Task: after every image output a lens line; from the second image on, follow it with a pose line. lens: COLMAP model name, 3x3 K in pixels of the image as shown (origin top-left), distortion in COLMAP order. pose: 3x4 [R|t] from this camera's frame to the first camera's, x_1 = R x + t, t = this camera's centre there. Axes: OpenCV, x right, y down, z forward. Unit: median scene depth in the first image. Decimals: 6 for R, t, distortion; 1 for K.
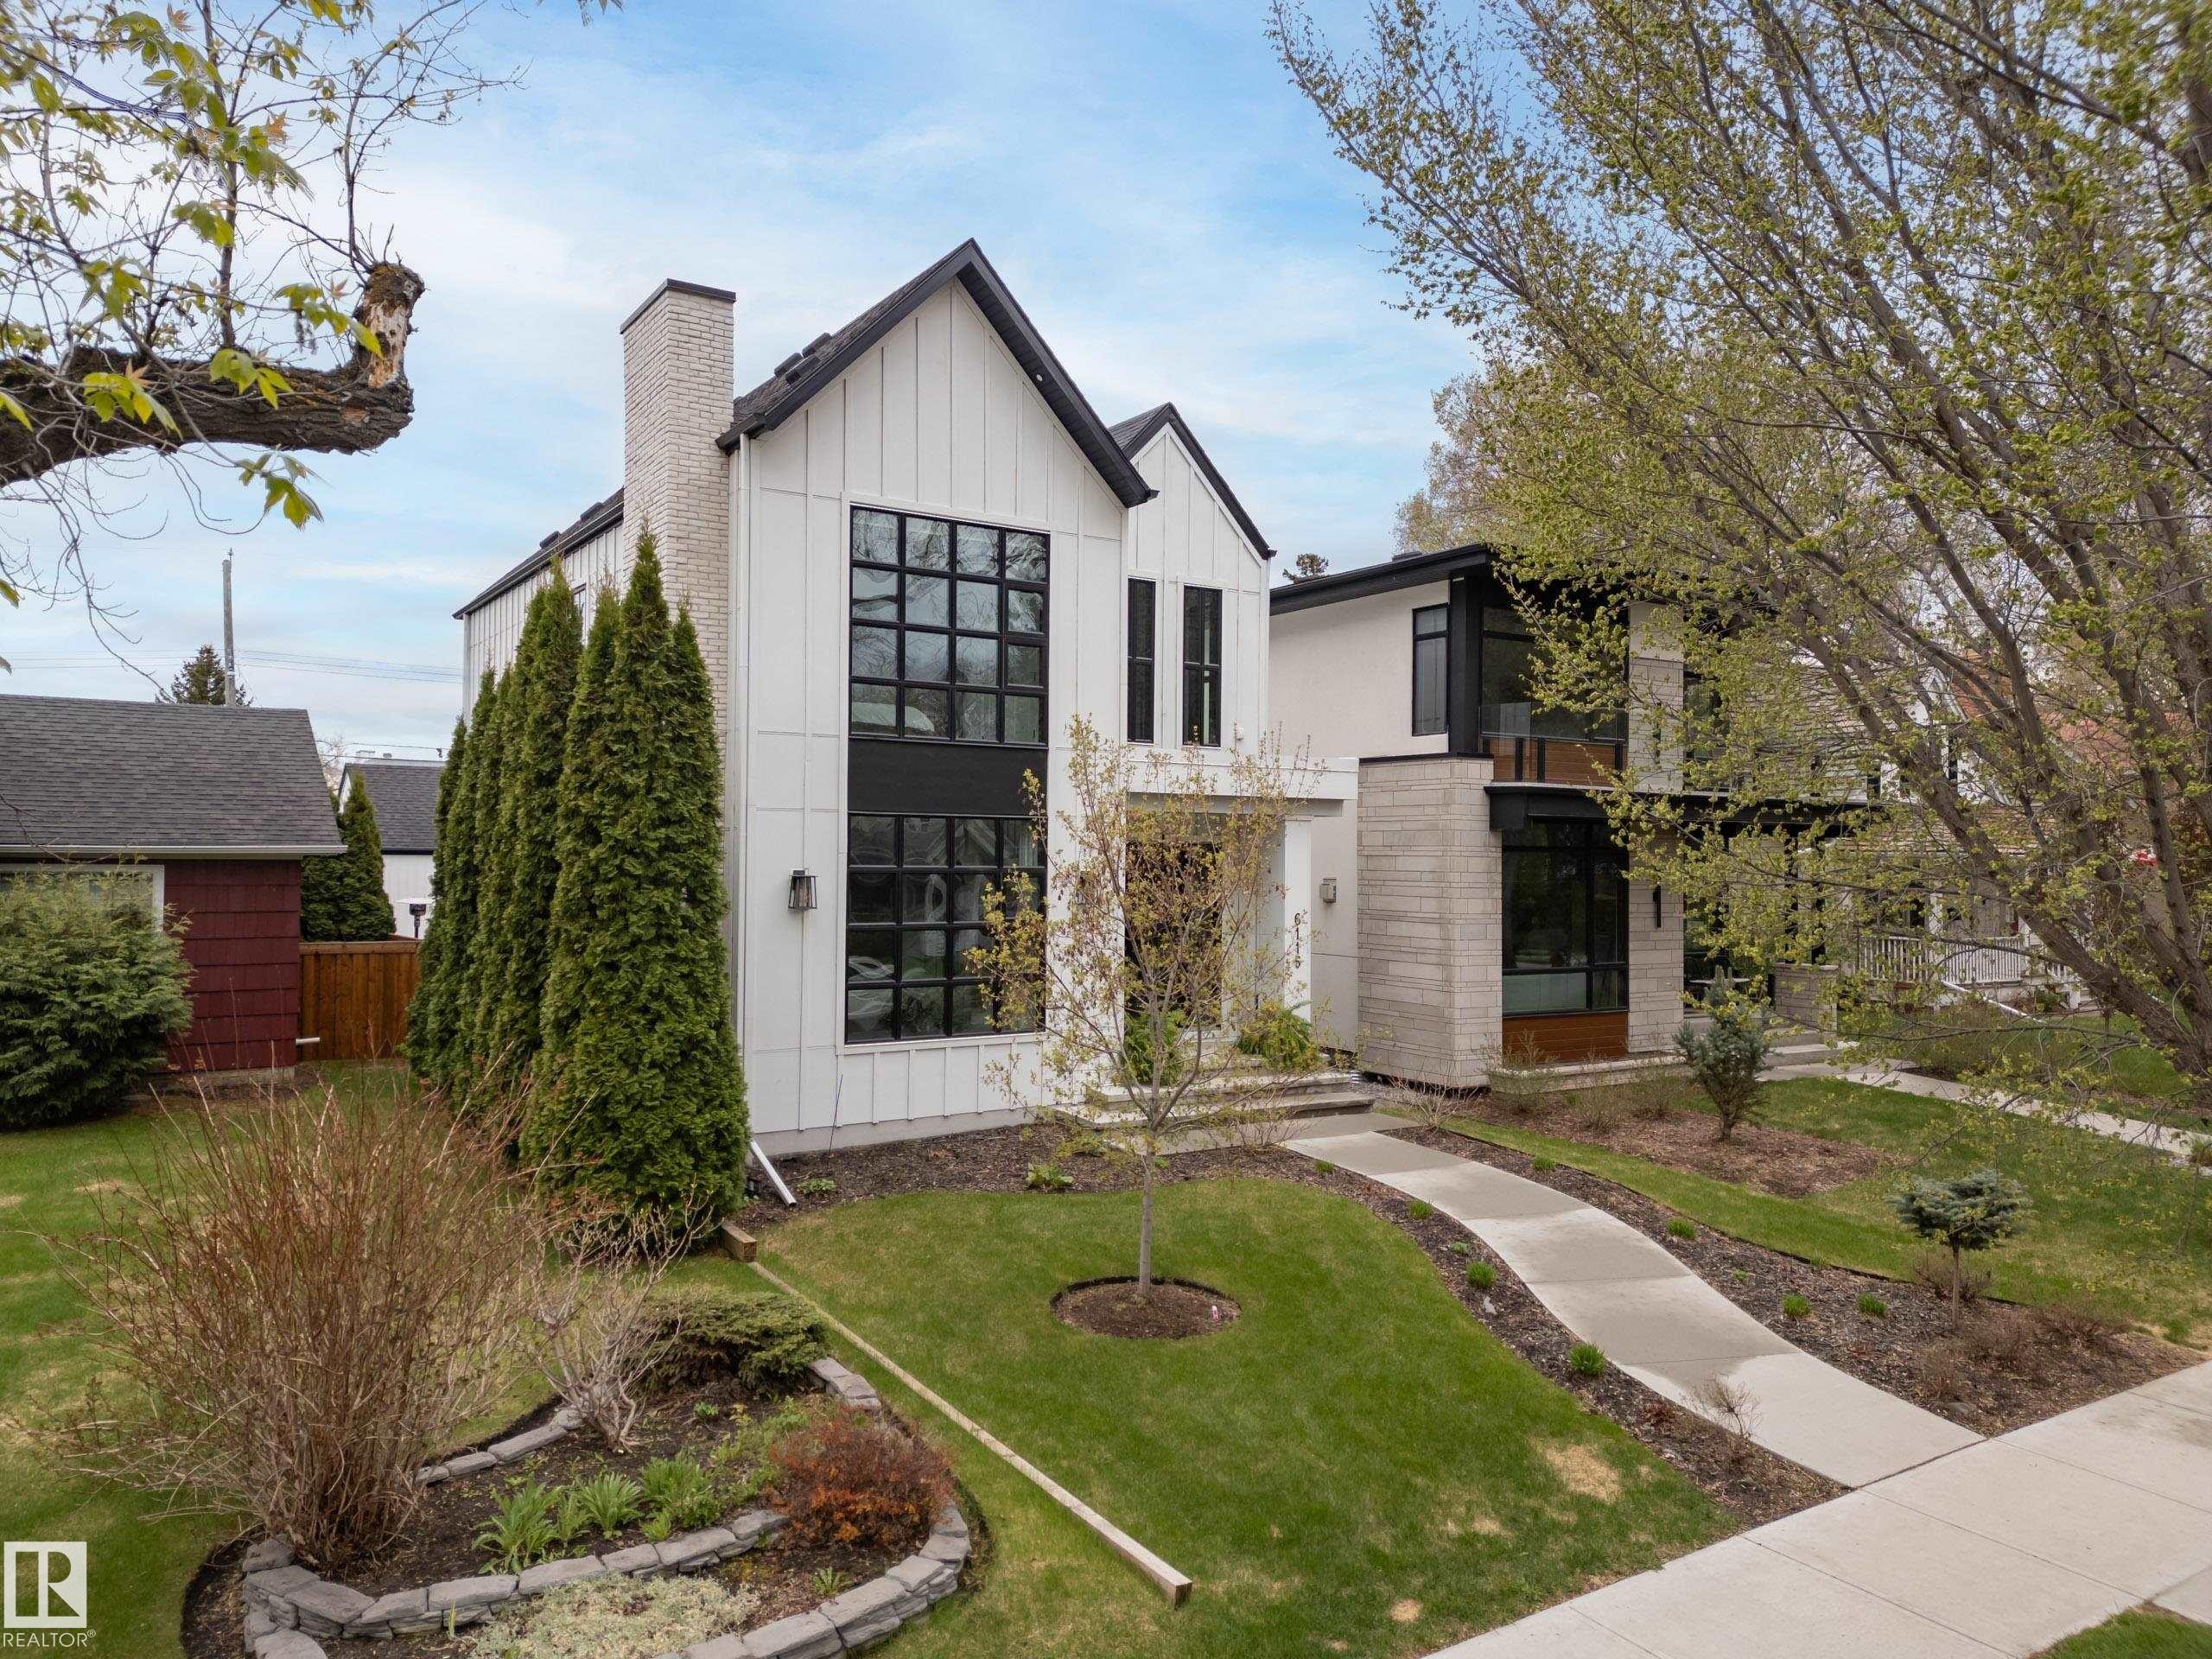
lens RADIAL K [[1445.6, 0, 1108.4], [0, 1445.6, 834.6], [0, 0, 1]] dist [-0.001907, -0.000396]
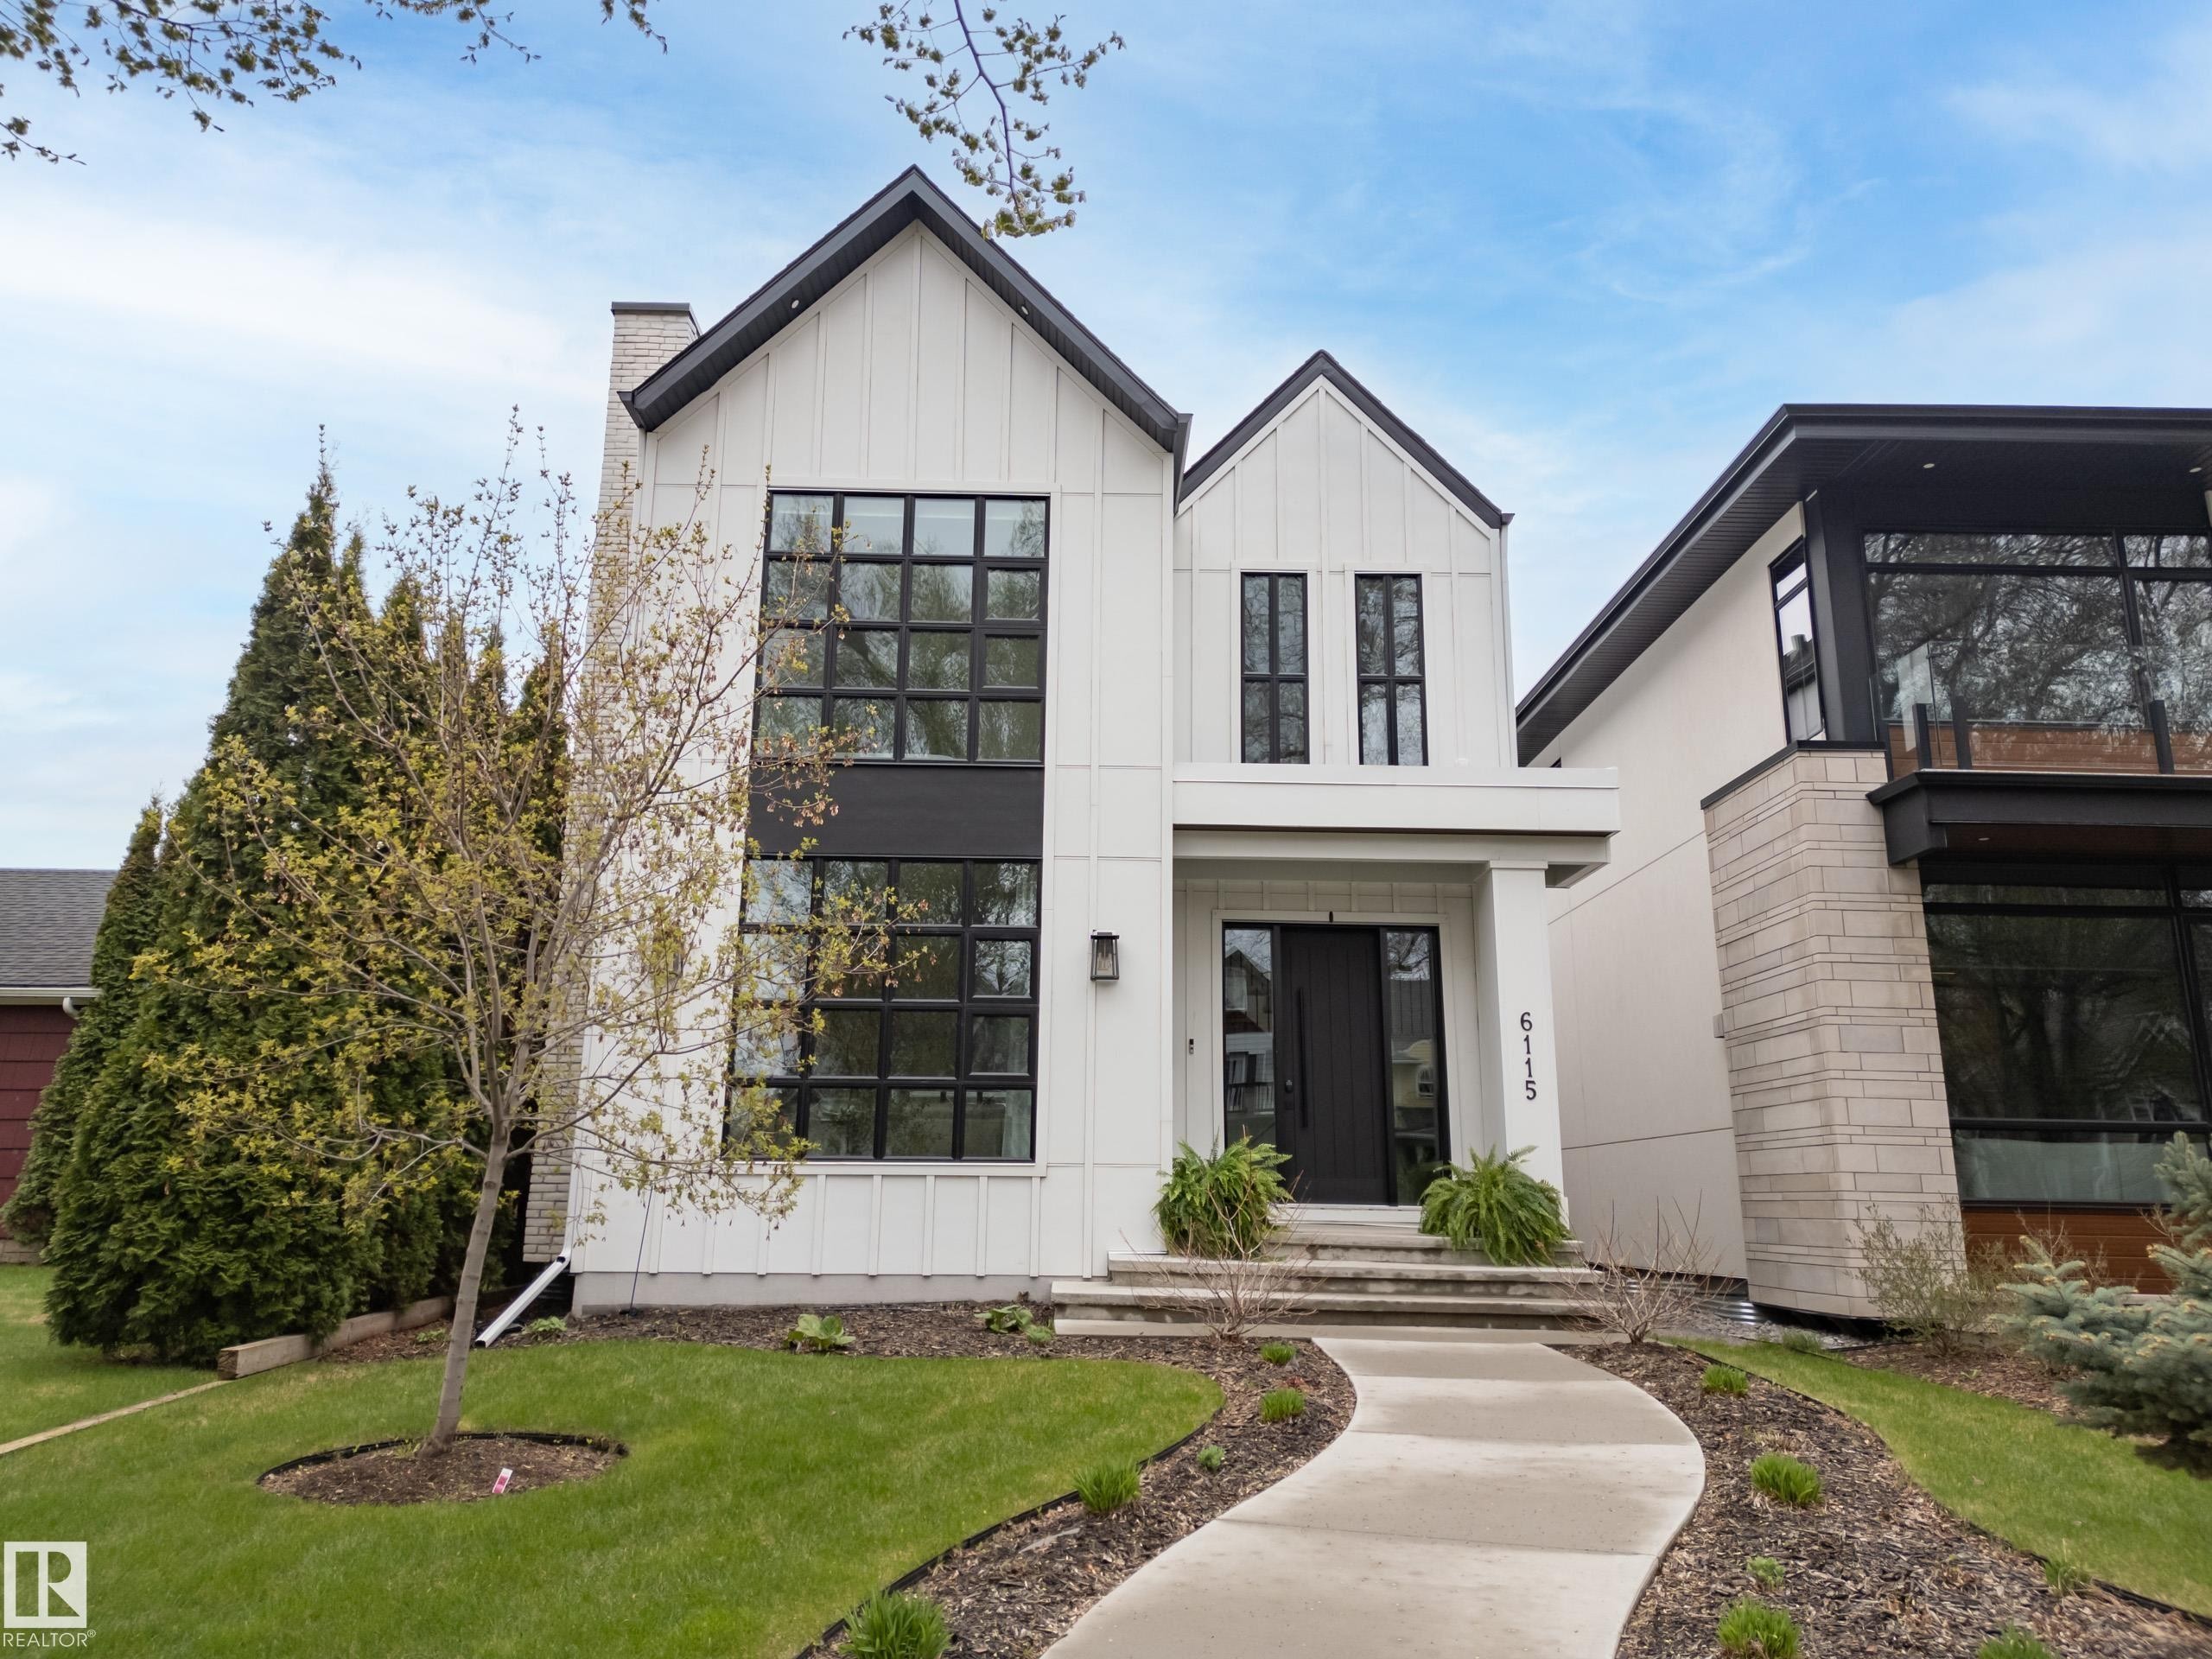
lens RADIAL K [[1445.6, 0, 1089.3], [0, 1445.6, 837.4], [0, 0, 1]] dist [-0.001907, -0.000396]
pose [[0.843813, -0.117949, -0.523515, 0.361197], [-0.001912, 0.974880, -0.222723, 0.139860], [0.536635, 0.188938, 0.822390, 0.428011]]
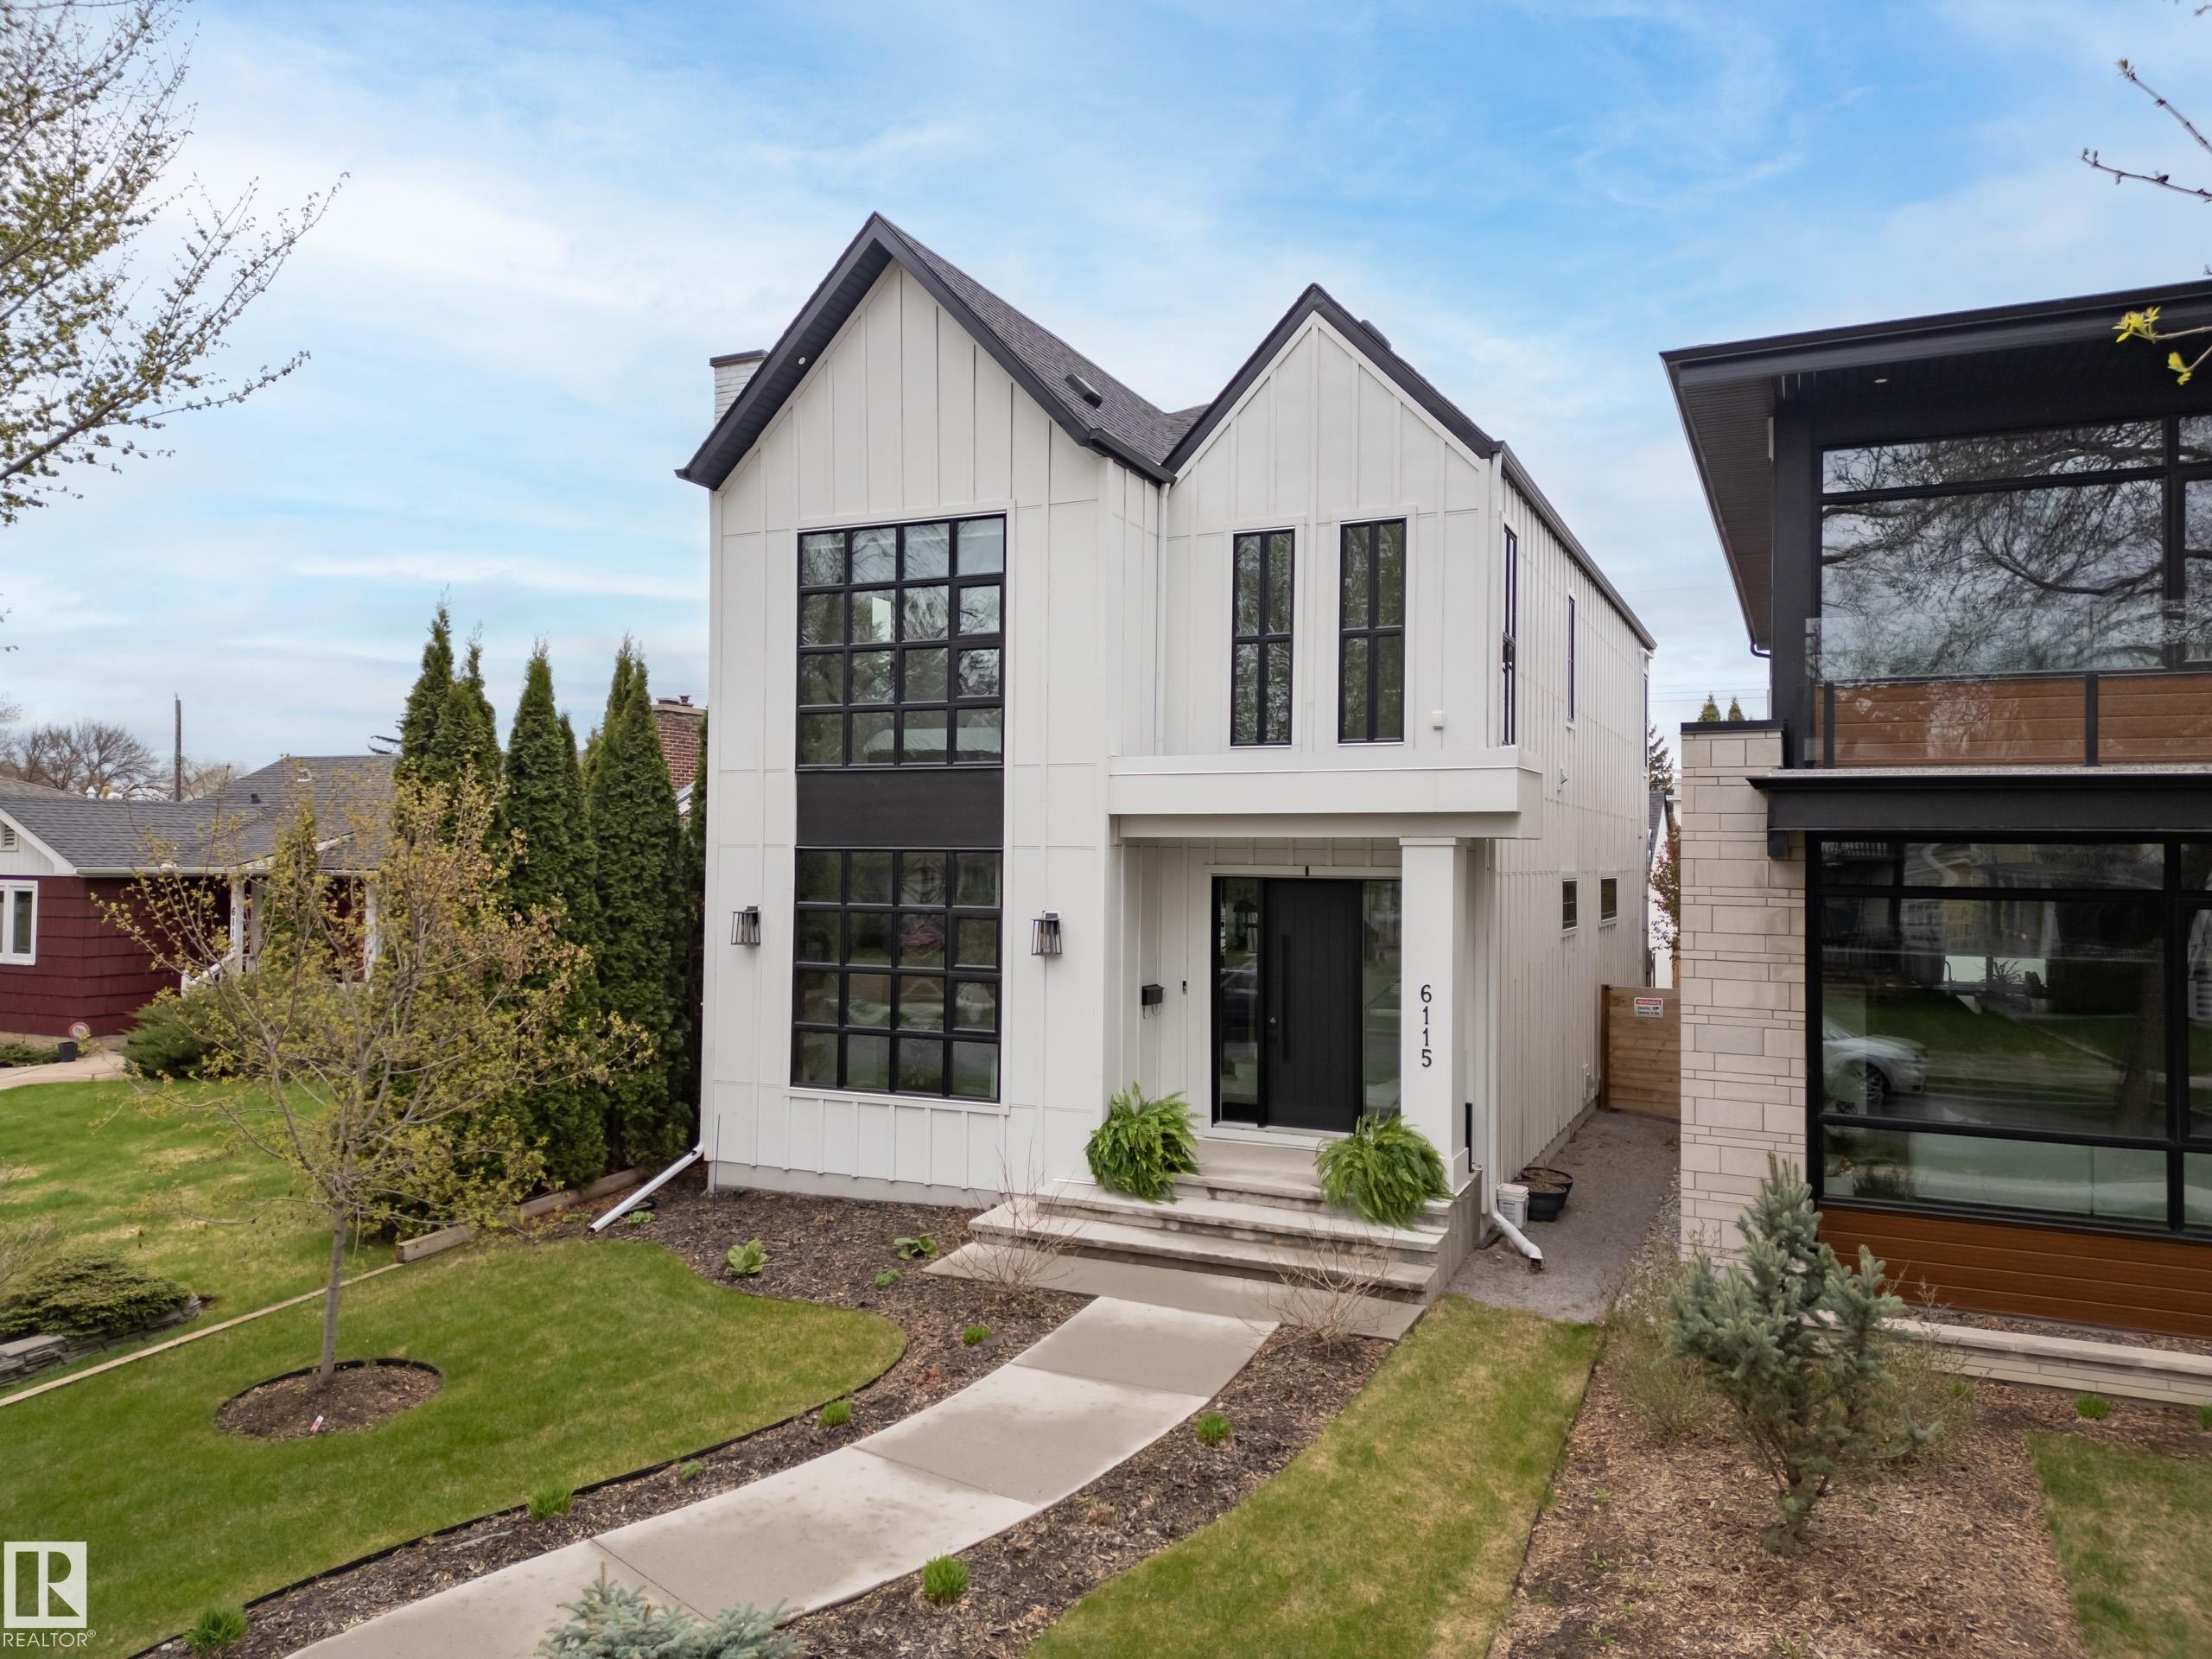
lens RADIAL K [[1445.6, 0, 1103.9], [0, 1445.6, 837.8], [0, 0, 1]] dist [-0.001907, -0.000396]
pose [[0.544379, -0.020751, -0.838583, 0.706094], [0.005413, 0.999760, -0.021225, -0.000003], [0.838822, 0.007015, 0.544361, 0.602718]]
